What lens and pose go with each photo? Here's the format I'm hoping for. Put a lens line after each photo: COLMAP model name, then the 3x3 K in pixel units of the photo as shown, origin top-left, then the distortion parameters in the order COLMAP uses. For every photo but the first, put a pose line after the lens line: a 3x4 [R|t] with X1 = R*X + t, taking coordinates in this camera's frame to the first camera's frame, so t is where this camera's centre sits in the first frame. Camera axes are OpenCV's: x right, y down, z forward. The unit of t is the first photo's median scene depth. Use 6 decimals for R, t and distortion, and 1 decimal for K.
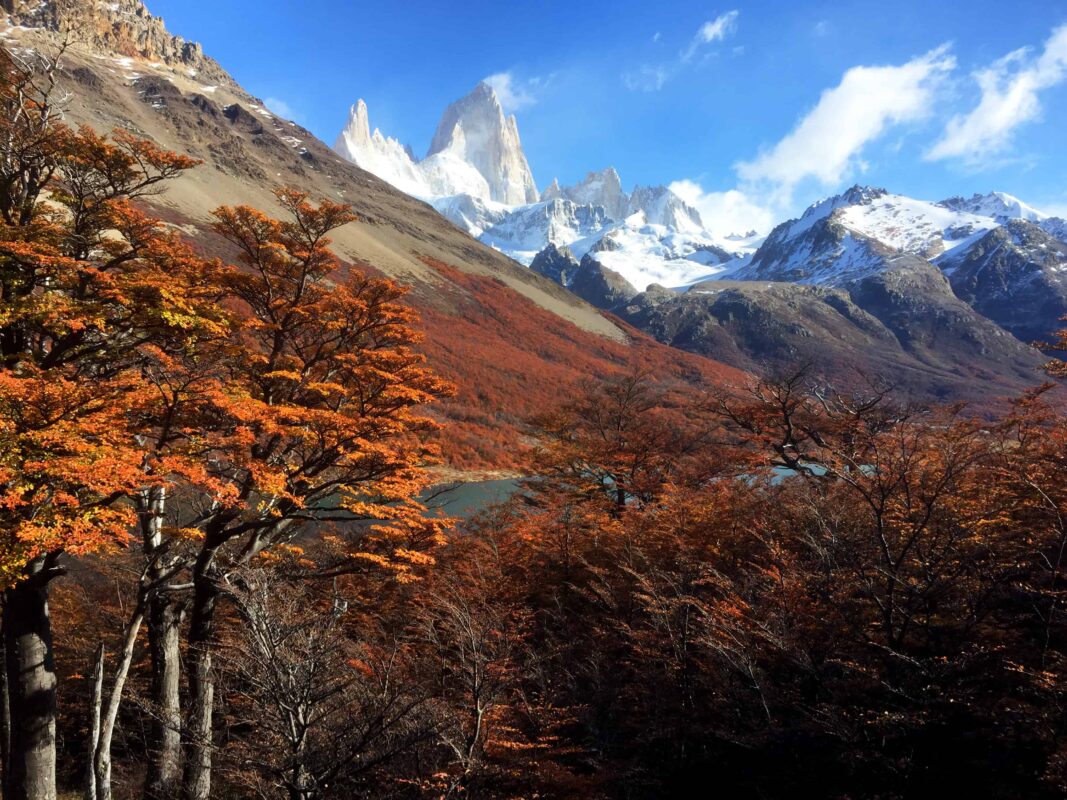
lens RADIAL K [[902.5, 0, 528.6], [0, 902.5, 405.5], [0, 0, 1]] dist [0.067077, -0.079509]
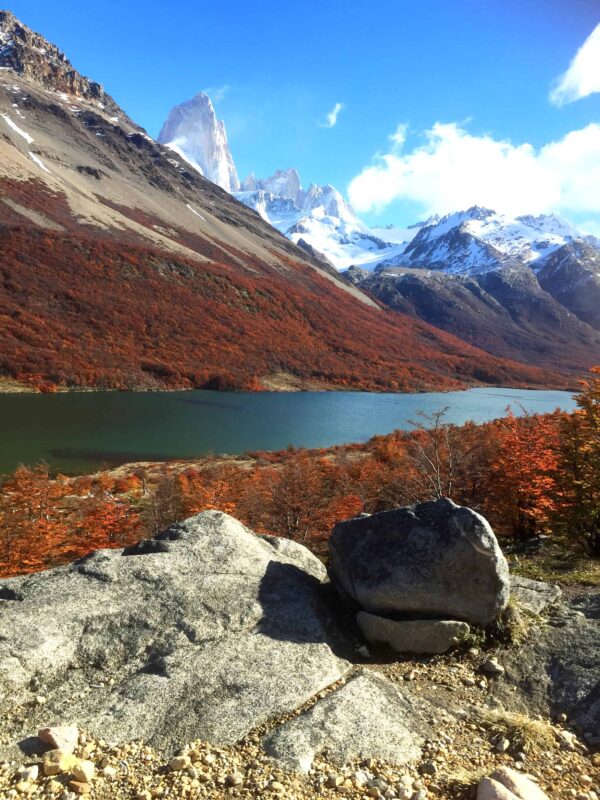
lens RADIAL K [[676.7, 0, 298.8], [0, 676.7, 397.0], [0, 0, 1]] dist [0.067077, -0.079509]
pose [[0.985646, 0.045593, 0.162555, -0.107988], [-0.059167, 0.995065, 0.079659, -0.001937], [-0.158121, -0.088133, 0.983479, -0.091602]]
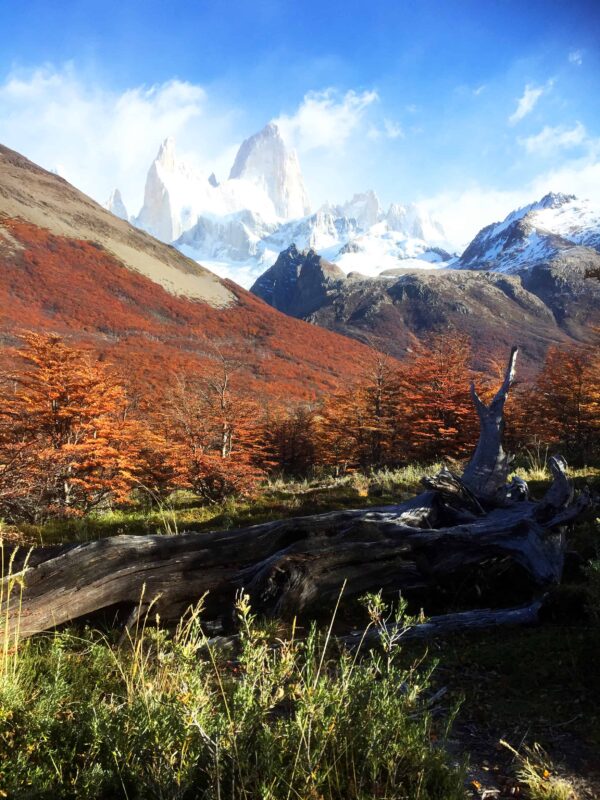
lens RADIAL K [[676.7, 0, 299.0], [0, 676.7, 397.2], [0, 0, 1]] dist [0.067077, -0.079509]
pose [[0.997834, 0.010705, -0.064911, 0.110909], [-0.009274, 0.999708, 0.022310, 0.007201], [0.065130, -0.021660, 0.997642, 0.105917]]
